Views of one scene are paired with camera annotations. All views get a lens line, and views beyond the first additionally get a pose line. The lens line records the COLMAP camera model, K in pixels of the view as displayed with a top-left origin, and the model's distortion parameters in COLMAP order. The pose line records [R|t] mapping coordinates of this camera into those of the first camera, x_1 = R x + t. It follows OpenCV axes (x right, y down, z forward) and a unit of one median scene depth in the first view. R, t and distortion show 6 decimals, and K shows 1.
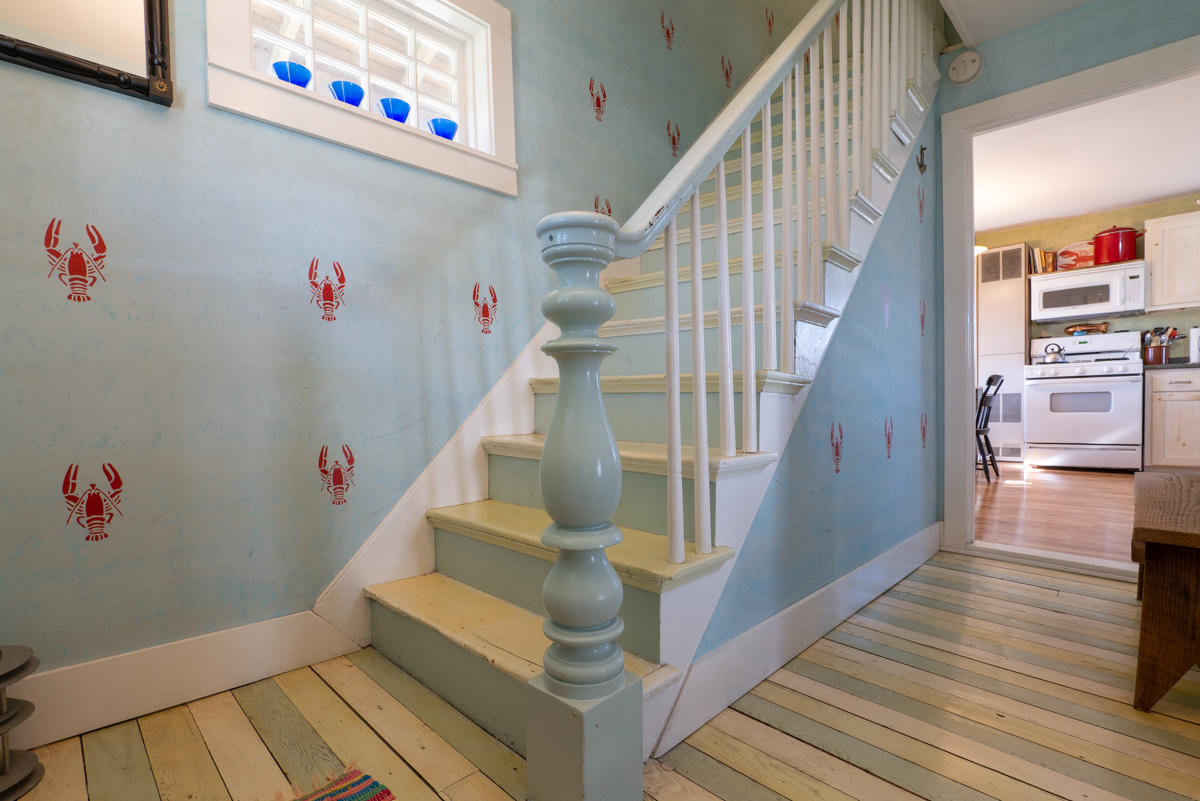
lens RADIAL K [[548.4, 0, 620.5], [0, 548.4, 427.4], [0, 0, 1]] dist [-0.018547, 0.001551]
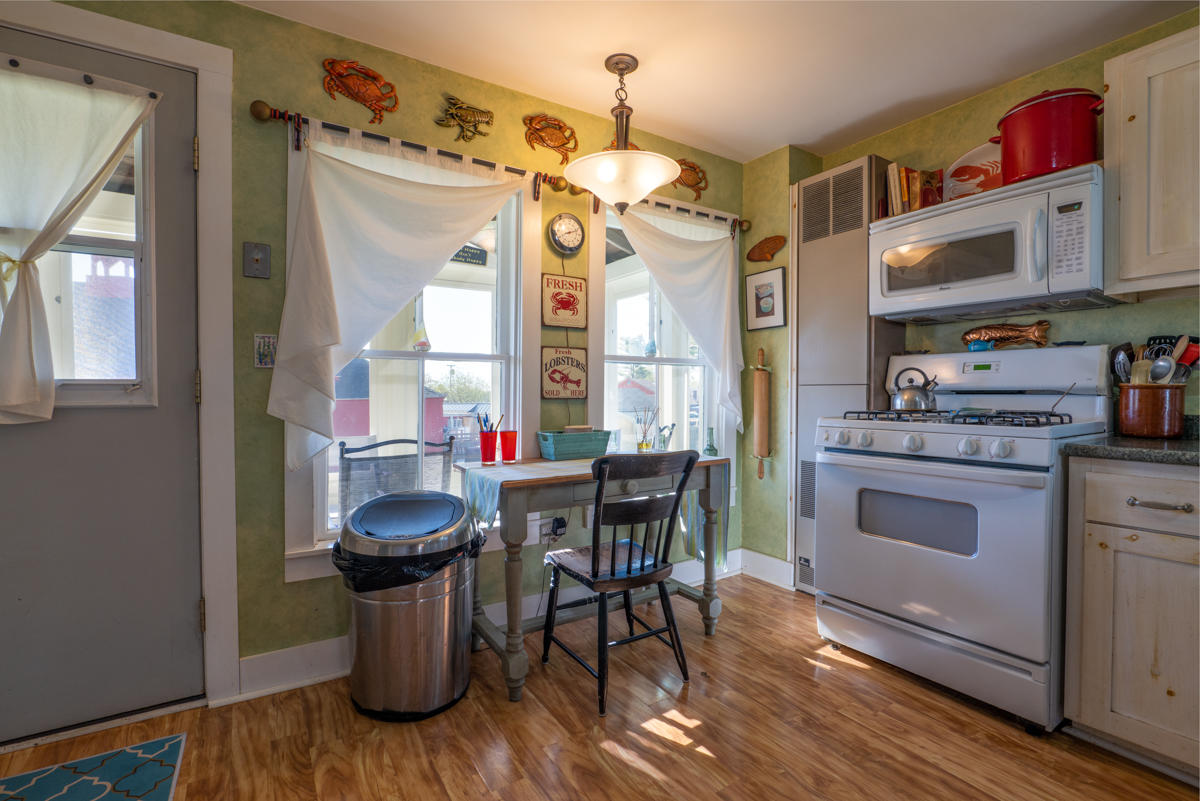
lens RADIAL K [[548.4, 0, 608.8], [0, 548.4, 402.8], [0, 0, 1]] dist [-0.018547, 0.001551]
pose [[0.976412, 0.031044, -0.213673, 0.669717], [-0.036067, 0.999156, -0.019653, -0.110998], [0.212883, 0.026896, 0.976708, 0.517816]]
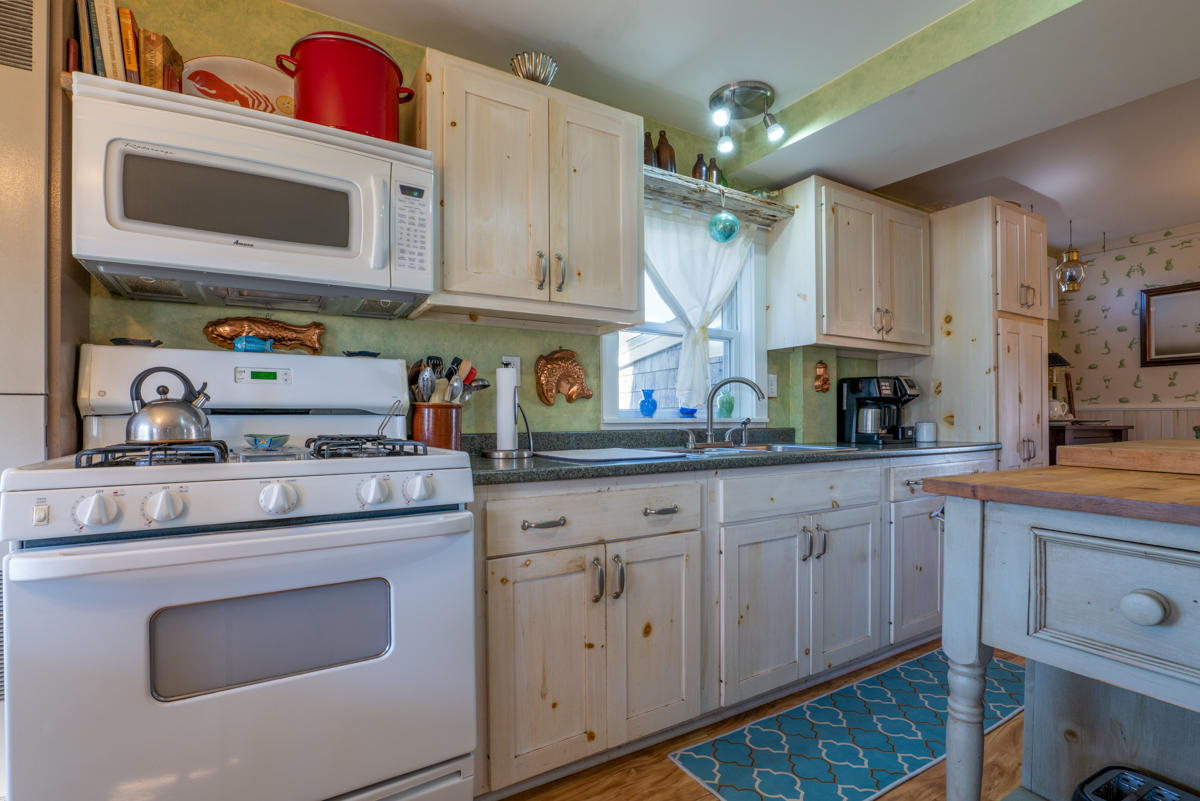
lens RADIAL K [[548.4, 0, 586.0], [0, 548.4, 418.4], [0, 0, 1]] dist [-0.018547, 0.001551]
pose [[0.255520, 0.024994, 0.966481, 0.620395], [0.041785, 0.998446, -0.036868, -0.116585], [-0.965900, 0.049805, 0.254078, 0.766746]]
